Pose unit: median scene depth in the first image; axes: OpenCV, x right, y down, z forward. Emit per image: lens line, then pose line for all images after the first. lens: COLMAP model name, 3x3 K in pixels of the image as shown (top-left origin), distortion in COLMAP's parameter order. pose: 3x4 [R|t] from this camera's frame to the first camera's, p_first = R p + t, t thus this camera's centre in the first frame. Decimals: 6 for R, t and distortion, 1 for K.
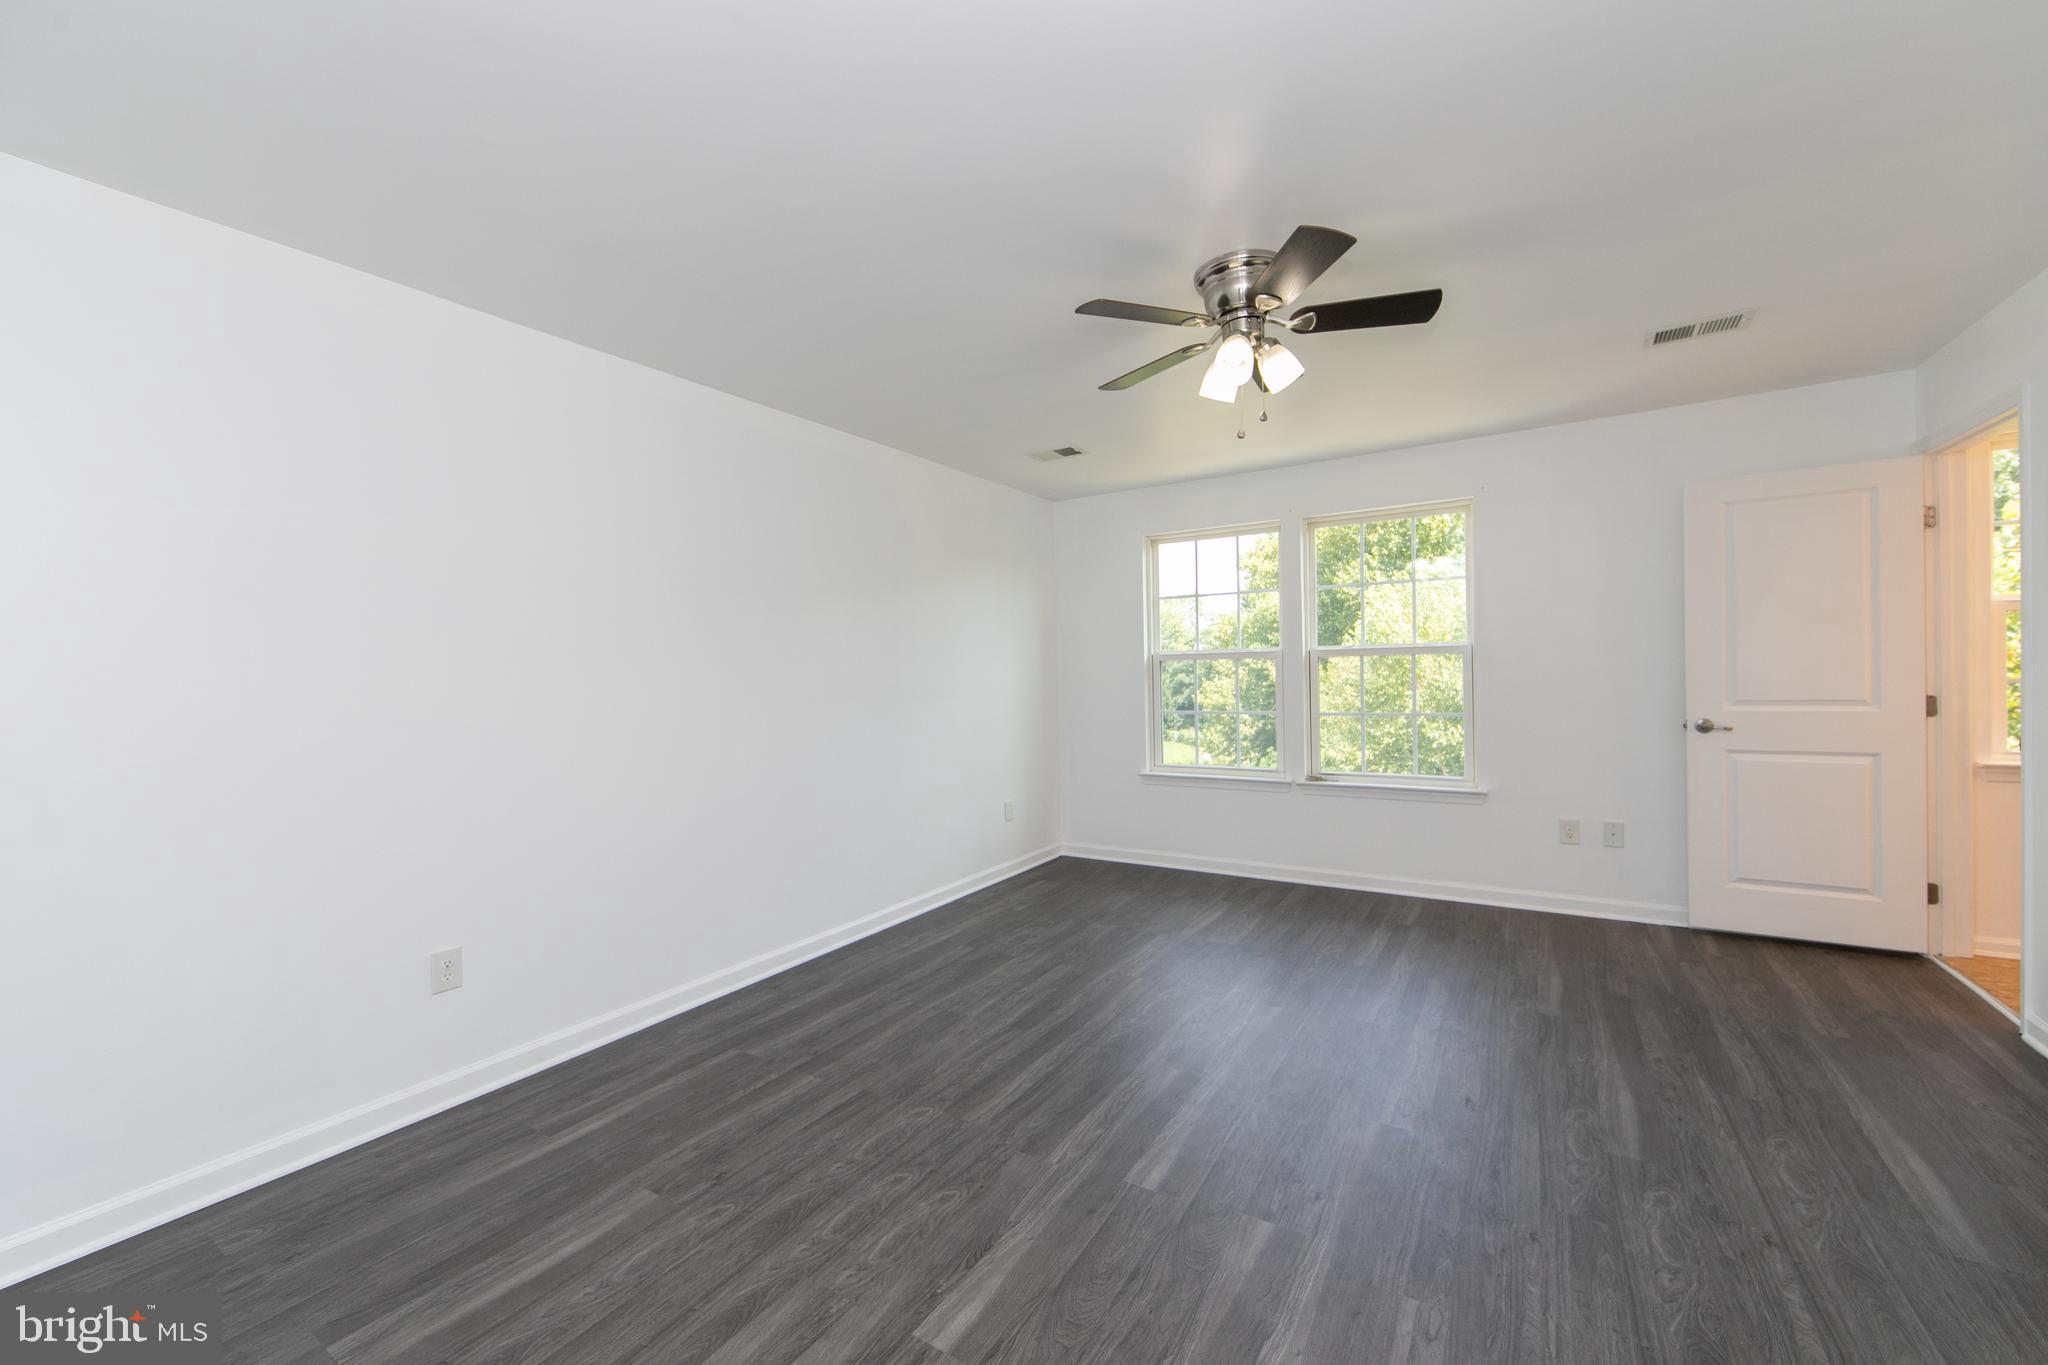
lens RADIAL K [[800.3, 0, 1028.2], [0, 800.3, 678.8], [0, 0, 1]] dist [-0.001044, -0.000340]
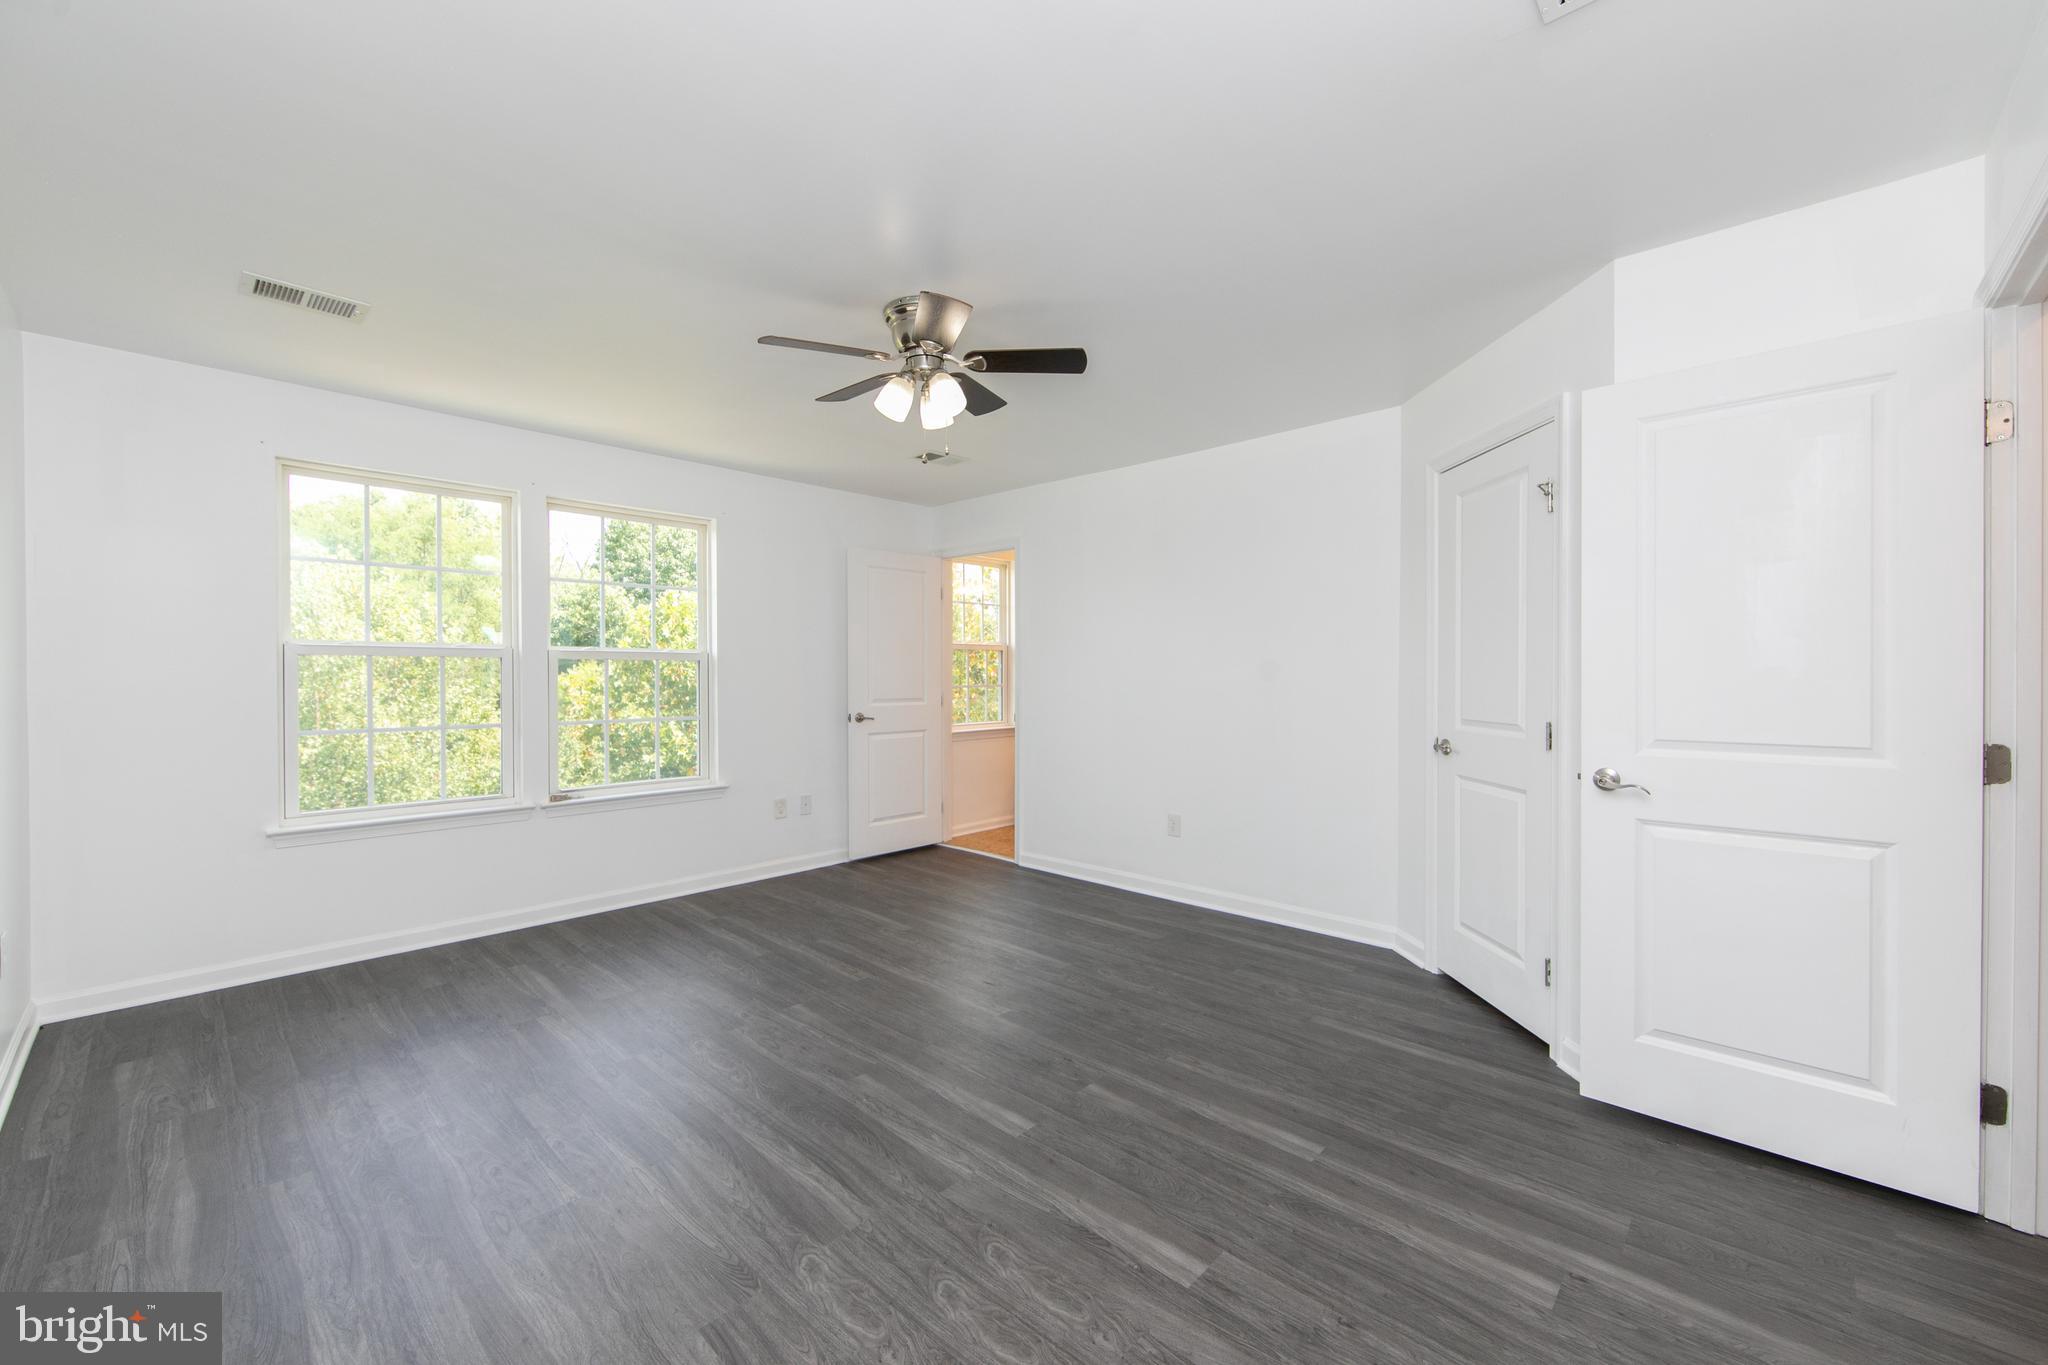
lens RADIAL K [[814.1, 0, 1024.0], [0, 814.1, 682.5], [0, 0, 1]] dist [0.001657, -0.000010]
pose [[0.186848, 0.010169, 0.982336, -0.794231], [0.002138, 0.999940, -0.010758, 0.018300], [-0.982387, 0.004110, 0.186815, 0.638503]]
